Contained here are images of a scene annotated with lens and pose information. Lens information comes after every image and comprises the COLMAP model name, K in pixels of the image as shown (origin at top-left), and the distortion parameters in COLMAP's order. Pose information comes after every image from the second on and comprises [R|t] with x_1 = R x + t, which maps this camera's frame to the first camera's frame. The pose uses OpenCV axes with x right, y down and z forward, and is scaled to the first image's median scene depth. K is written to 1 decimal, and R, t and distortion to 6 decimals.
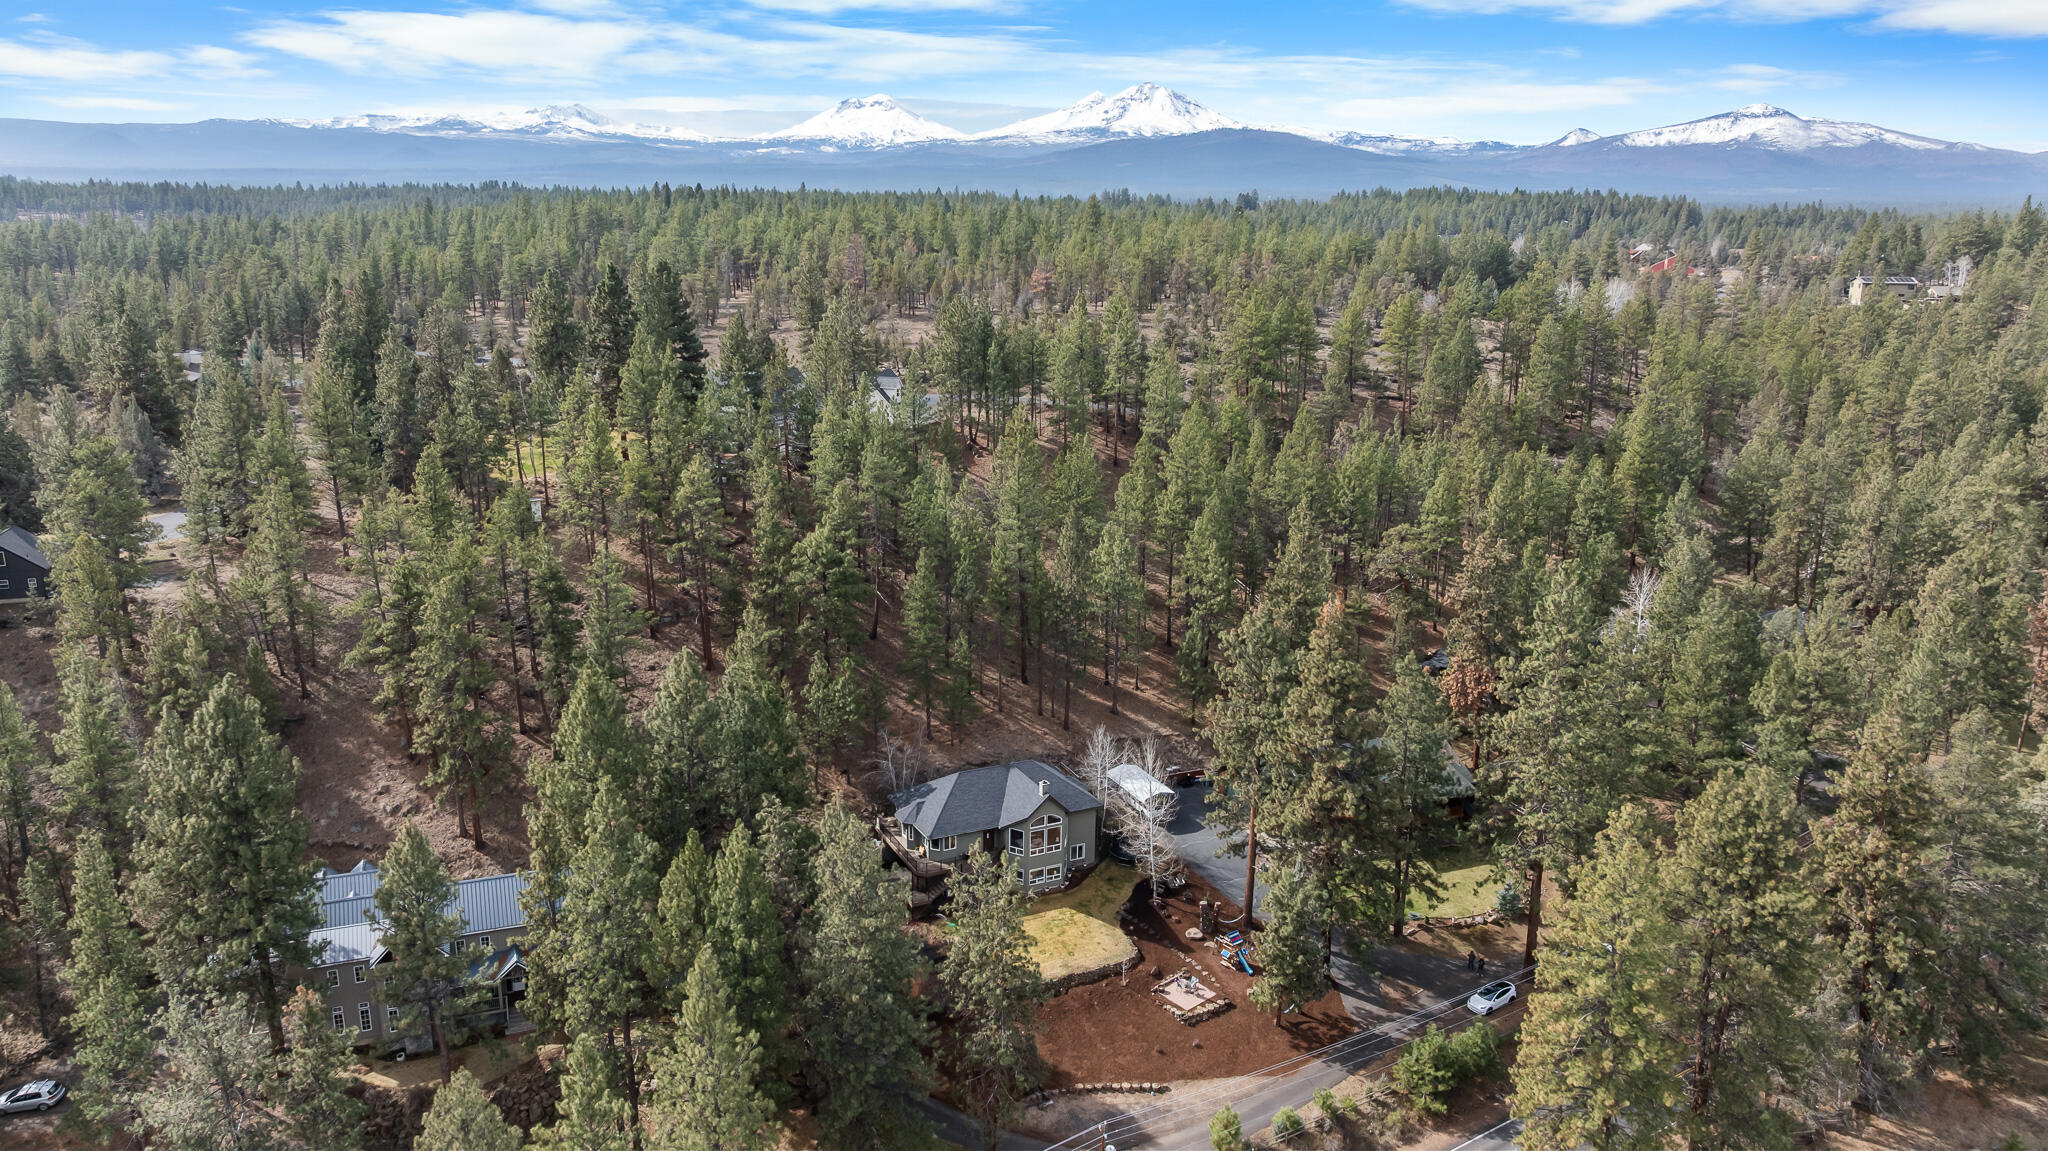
lens RADIAL K [[1442.8, 0, 1024.0], [0, 1442.8, 575.5], [0, 0, 1]] dist [-0.038345, 0.029490]
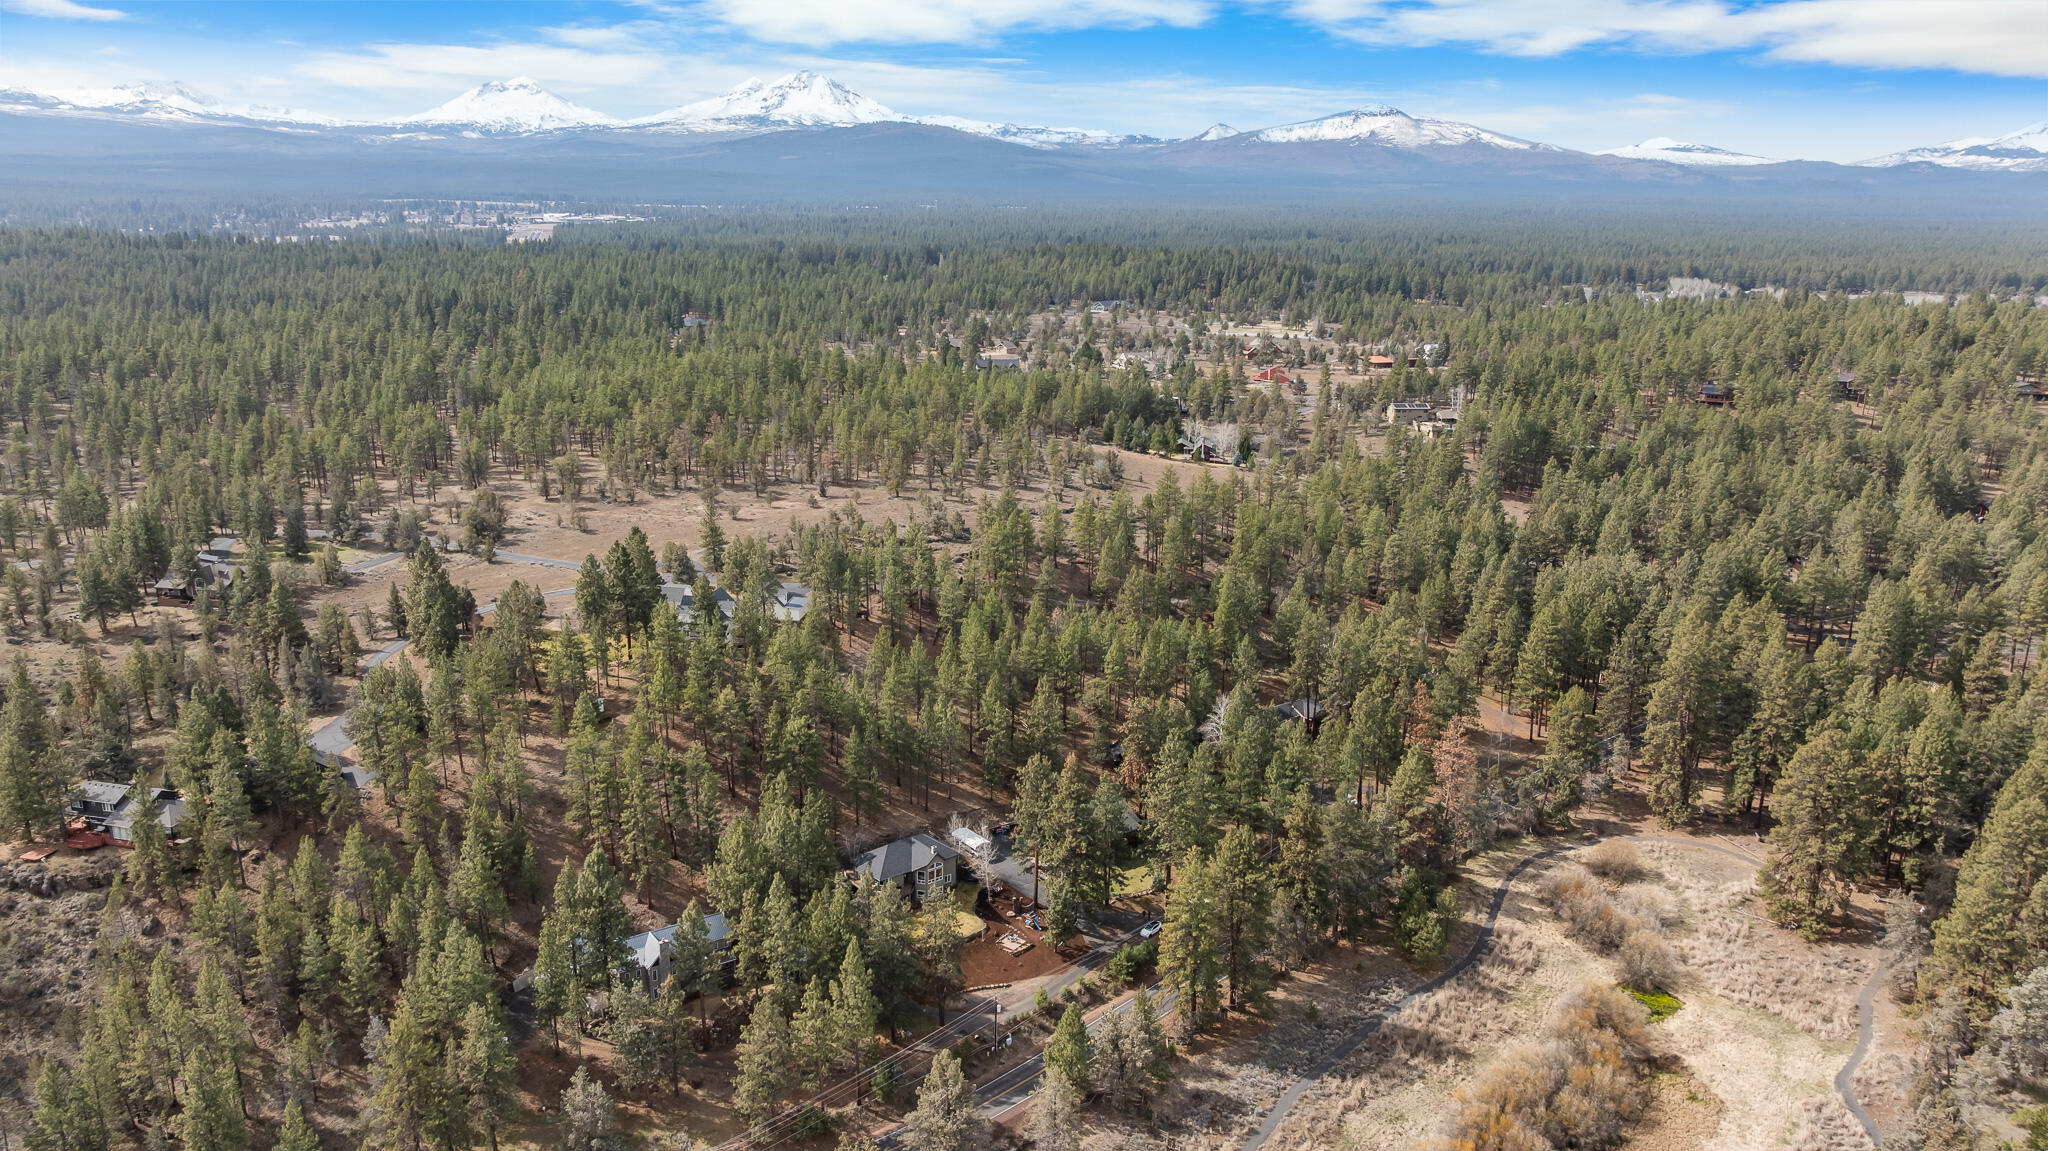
lens RADIAL K [[1442.8, 0, 1024.0], [0, 1442.8, 575.5], [0, 0, 1]] dist [-0.038345, 0.029490]
pose [[0.974557, -0.052581, 0.217887, -0.283642], [0.050501, 0.998610, 0.015106, -0.261361], [-0.218379, -0.003718, 0.975857, -0.998803]]
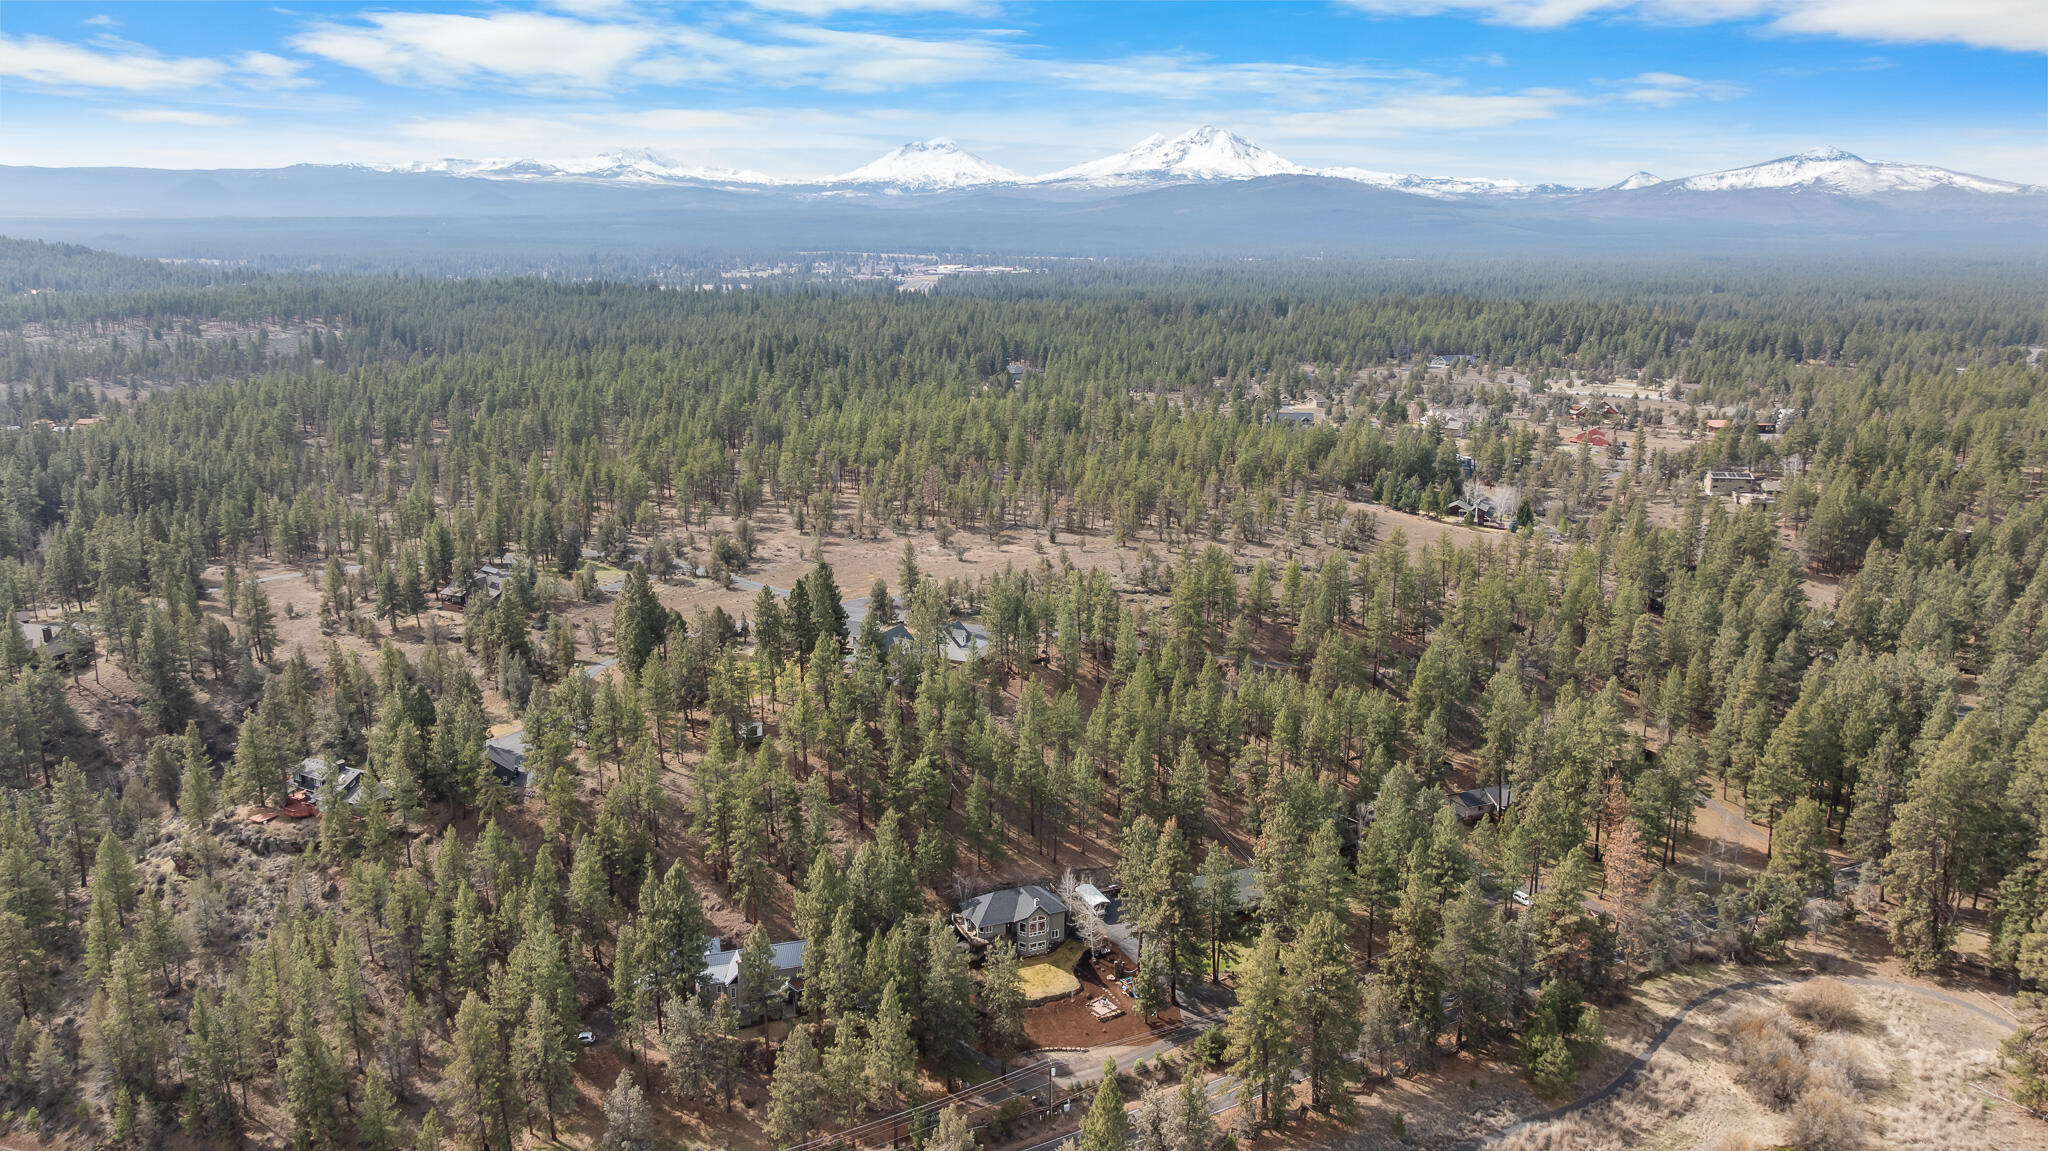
lens RADIAL K [[1442.8, 0, 1024.0], [0, 1442.8, 575.5], [0, 0, 1]] dist [-0.038345, 0.029490]
pose [[0.999158, 0.008956, -0.040042, 0.072852], [-0.009950, 0.999646, -0.024686, -0.256261], [0.039807, 0.025063, 0.998893, -1.004639]]
